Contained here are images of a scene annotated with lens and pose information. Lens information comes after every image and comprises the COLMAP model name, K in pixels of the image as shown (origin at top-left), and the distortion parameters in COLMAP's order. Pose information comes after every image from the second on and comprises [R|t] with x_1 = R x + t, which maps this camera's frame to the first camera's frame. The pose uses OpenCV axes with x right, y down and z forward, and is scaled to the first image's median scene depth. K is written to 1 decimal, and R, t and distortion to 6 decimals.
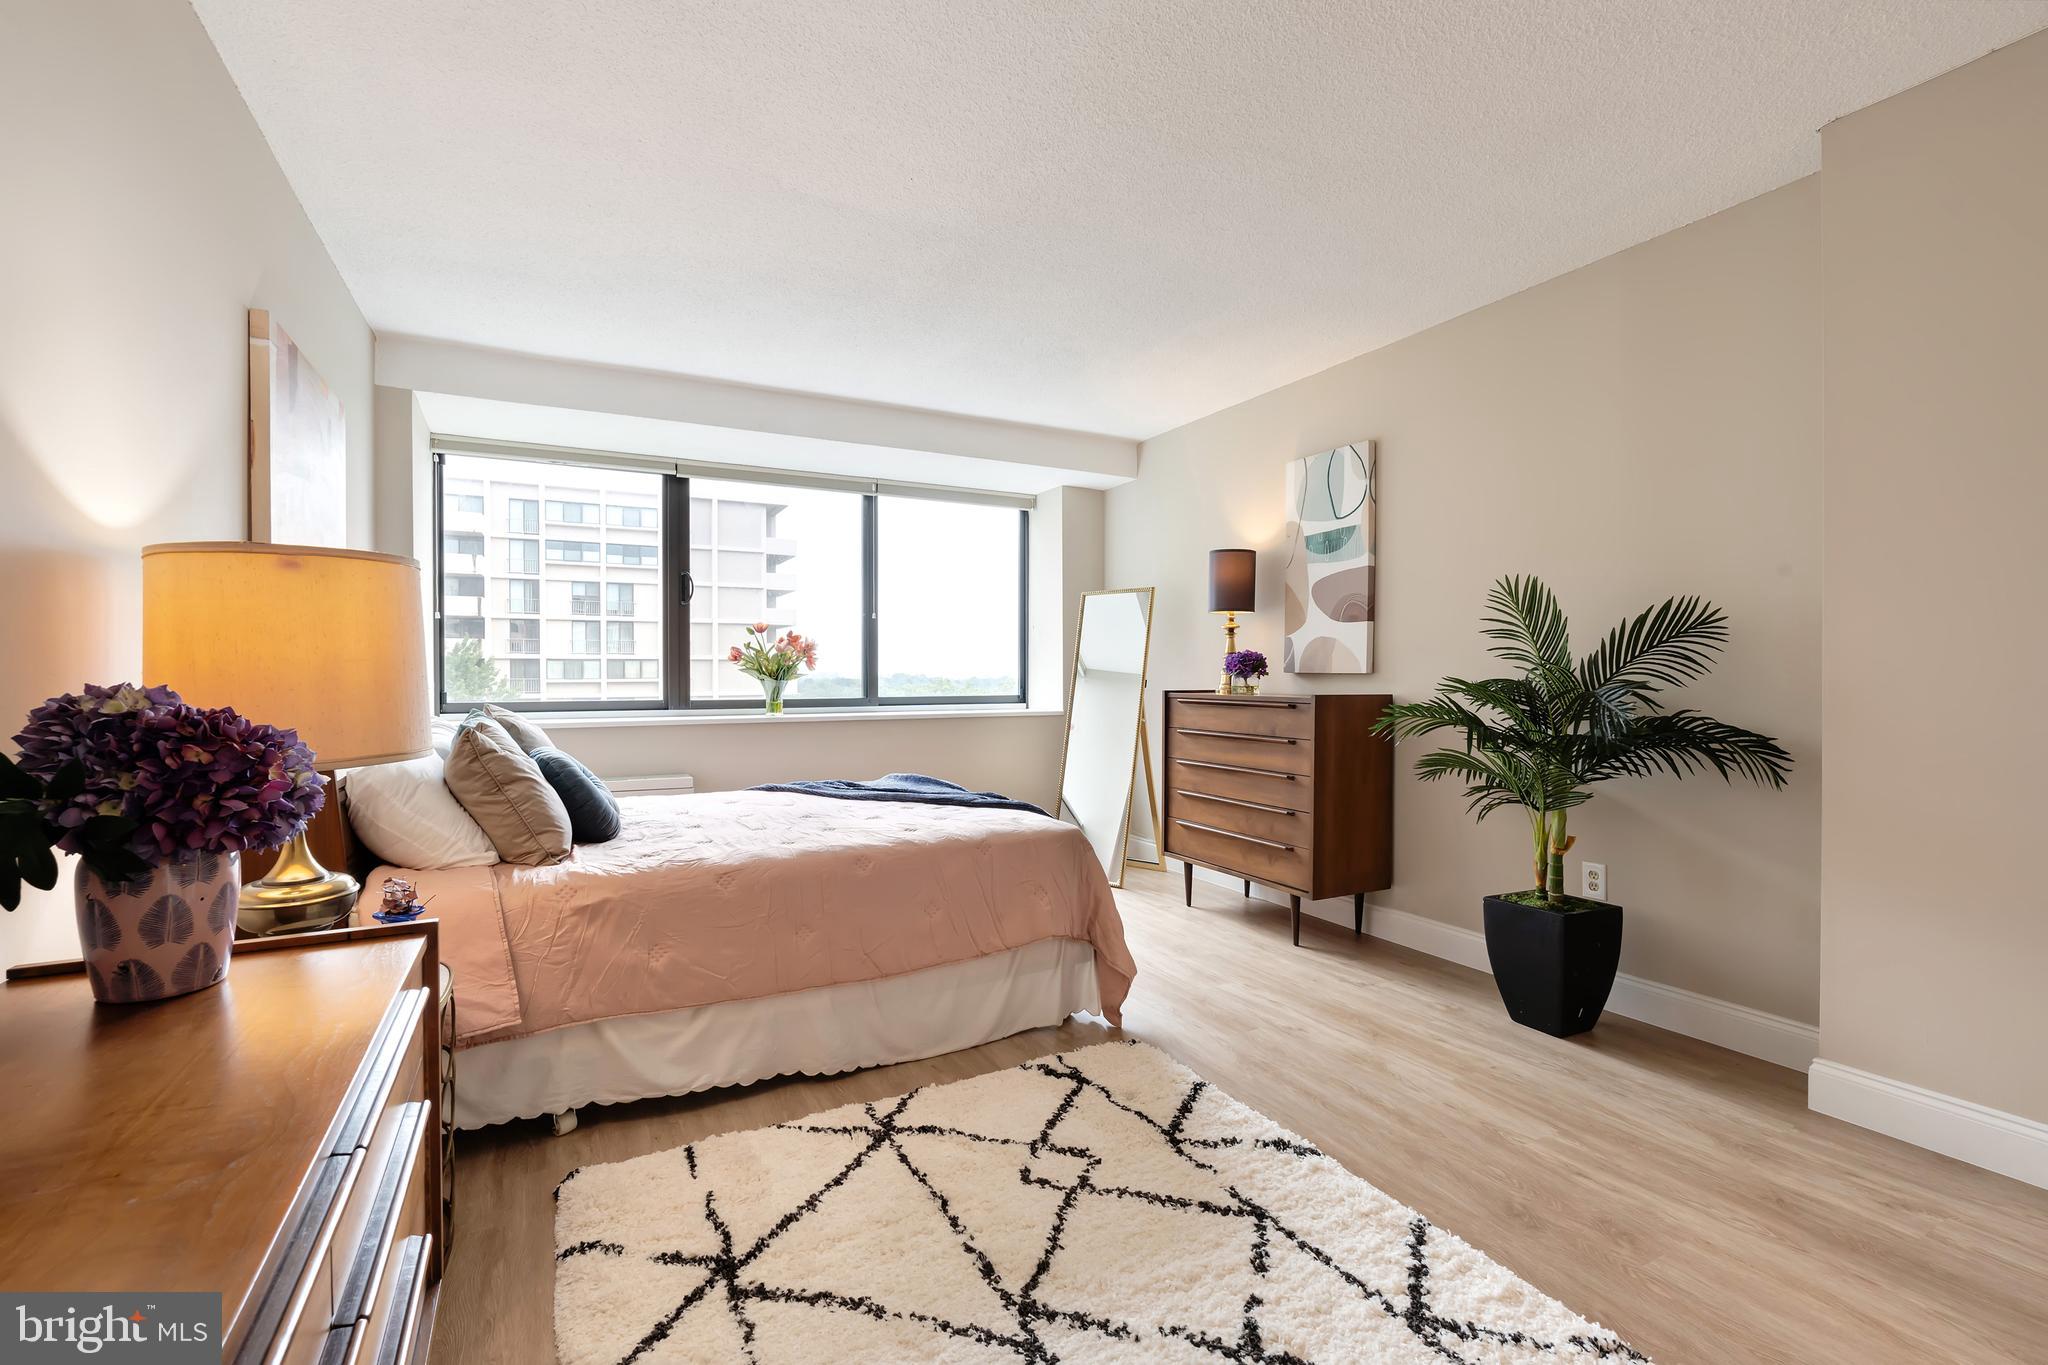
lens RADIAL K [[889.3, 0, 1001.6], [0, 889.3, 686.0], [0, 0, 1]] dist [-0.007092, 0.000435]
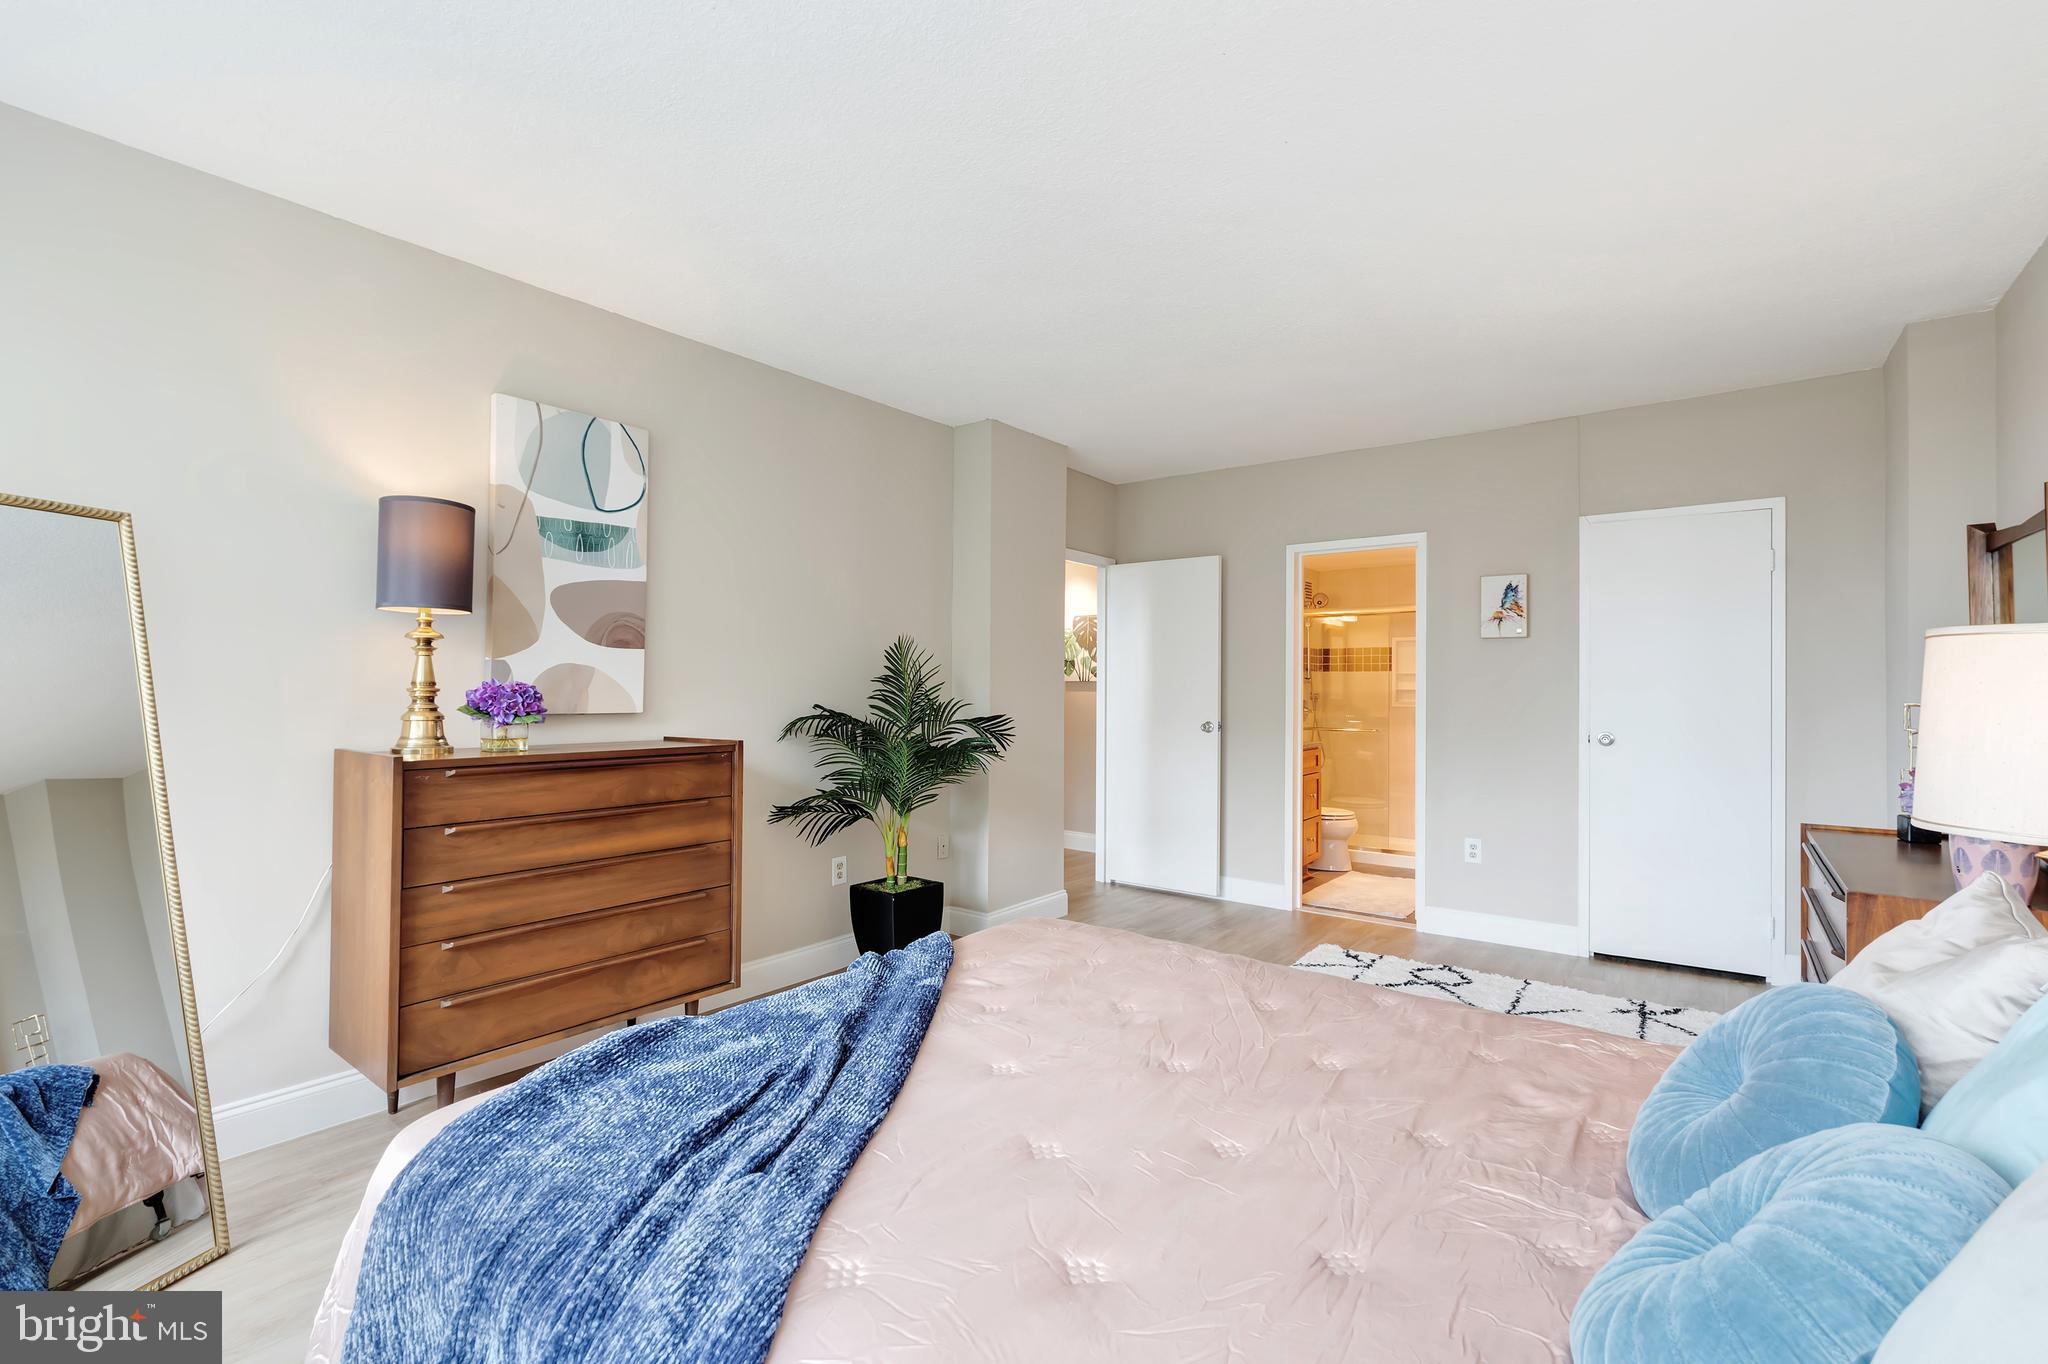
lens RADIAL K [[889.3, 0, 1017.8], [0, 889.3, 669.9], [0, 0, 1]] dist [-0.007092, 0.000435]
pose [[-0.428182, 0.007554, 0.903661, -0.450456], [-0.002235, 0.999953, -0.009418, -0.044454], [-0.903690, -0.006052, -0.428145, 0.979040]]
